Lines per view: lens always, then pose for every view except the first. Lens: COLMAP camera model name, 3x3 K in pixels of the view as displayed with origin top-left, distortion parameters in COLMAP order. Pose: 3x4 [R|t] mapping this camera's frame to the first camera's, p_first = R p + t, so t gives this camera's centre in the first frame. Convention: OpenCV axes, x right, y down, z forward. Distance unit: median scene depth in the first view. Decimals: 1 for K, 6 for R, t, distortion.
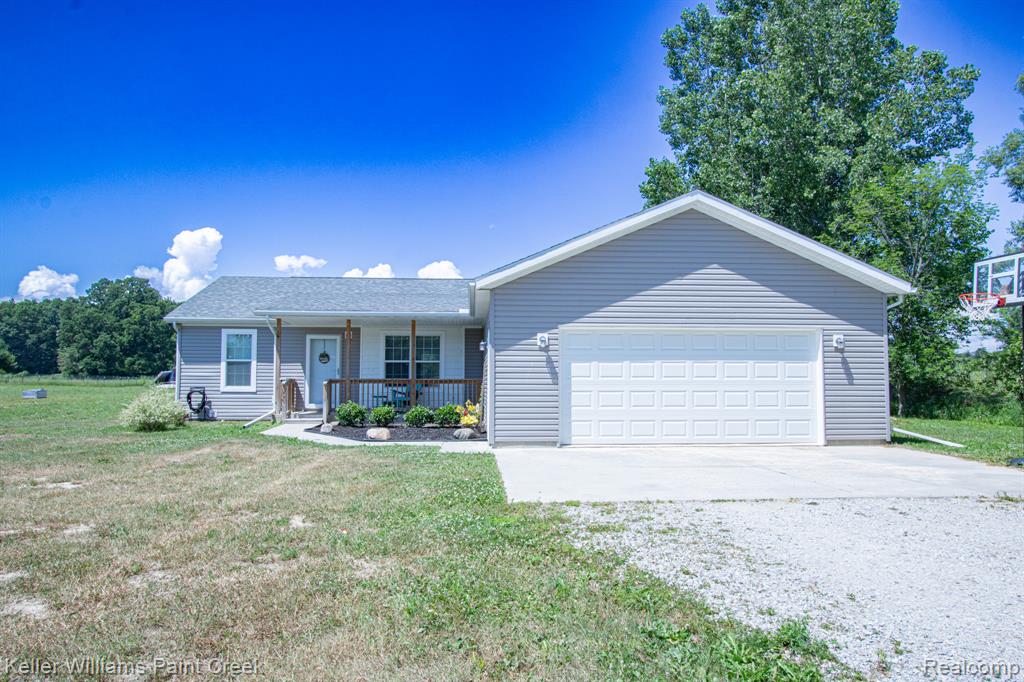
lens RADIAL K [[693.4, 0, 512.0], [0, 693.4, 341.0], [0, 0, 1]] dist [0.002993, 0.002589]
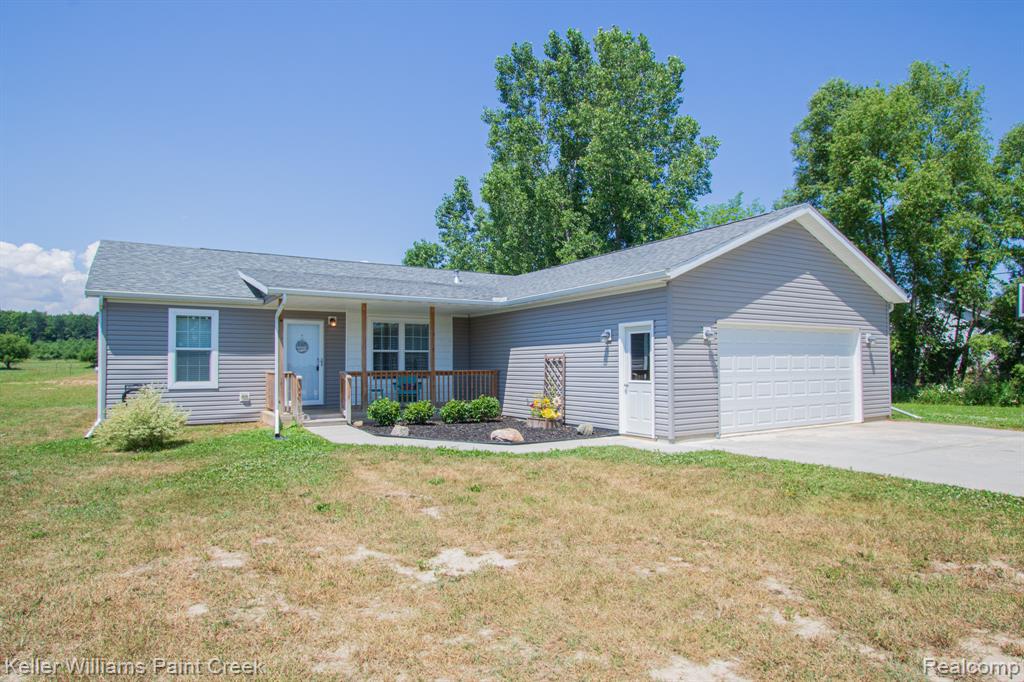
lens RADIAL K [[596.9, 0, 512.0], [0, 596.9, 341.0], [0, 0, 1]] dist [0.001135, -0.000367]
pose [[0.879213, 0.012578, 0.476263, -0.399485], [-0.021212, 0.999694, 0.012756, 0.002546], [-0.475957, -0.021318, 0.879210, 0.232965]]
